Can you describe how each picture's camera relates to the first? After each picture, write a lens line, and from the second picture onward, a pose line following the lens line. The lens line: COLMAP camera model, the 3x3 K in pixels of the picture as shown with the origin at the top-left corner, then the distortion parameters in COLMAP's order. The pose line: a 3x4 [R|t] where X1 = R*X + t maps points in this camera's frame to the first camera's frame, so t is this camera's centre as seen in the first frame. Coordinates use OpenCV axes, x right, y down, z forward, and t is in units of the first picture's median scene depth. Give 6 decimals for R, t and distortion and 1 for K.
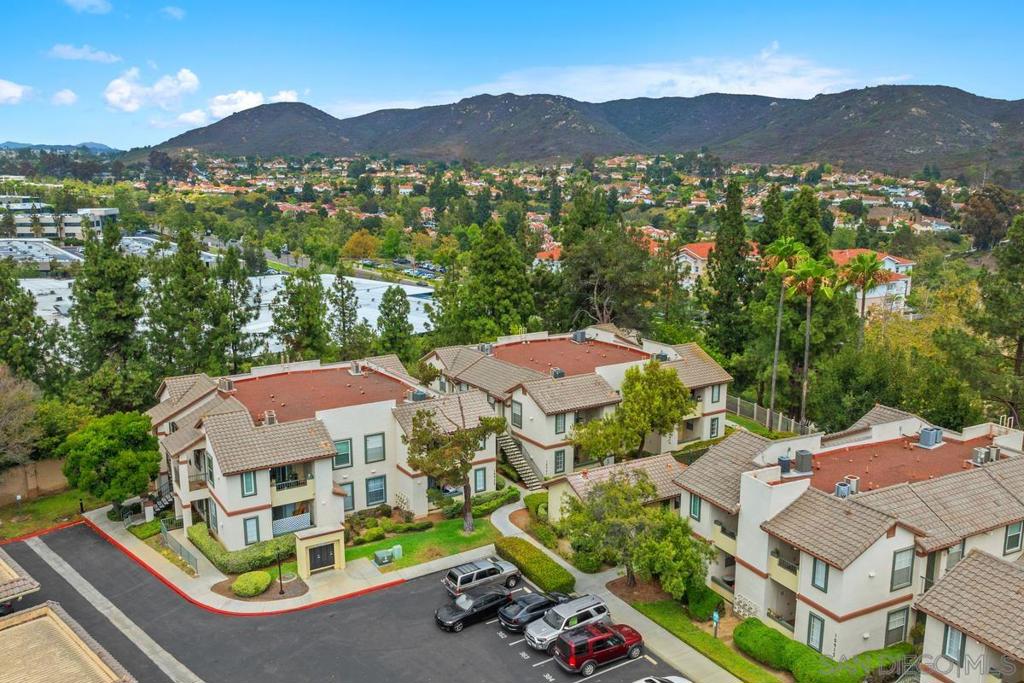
lens RADIAL K [[868.3, 0, 512.0], [0, 868.3, 341.5], [0, 0, 1]] dist [0.001736, -0.054829]
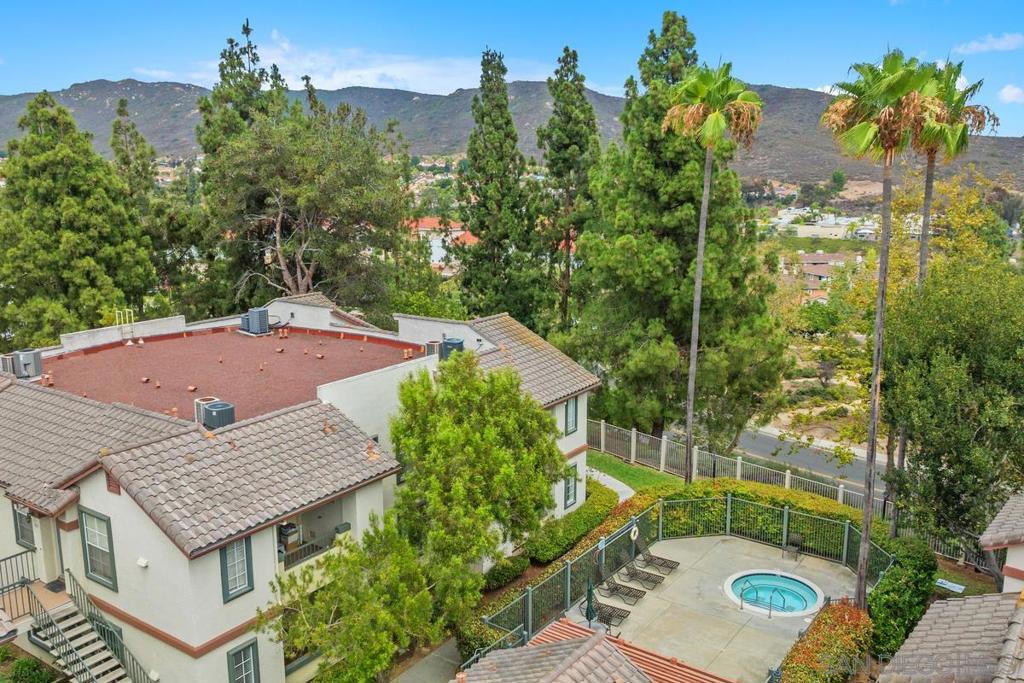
lens RADIAL K [[868.3, 0, 512.0], [0, 868.3, 341.5], [0, 0, 1]] dist [0.001736, -0.054829]
pose [[0.922497, -0.078100, 0.378020, 0.025444], [0.077981, 0.996832, 0.015650, 0.008497], [-0.378045, 0.015041, 0.925665, 0.484400]]
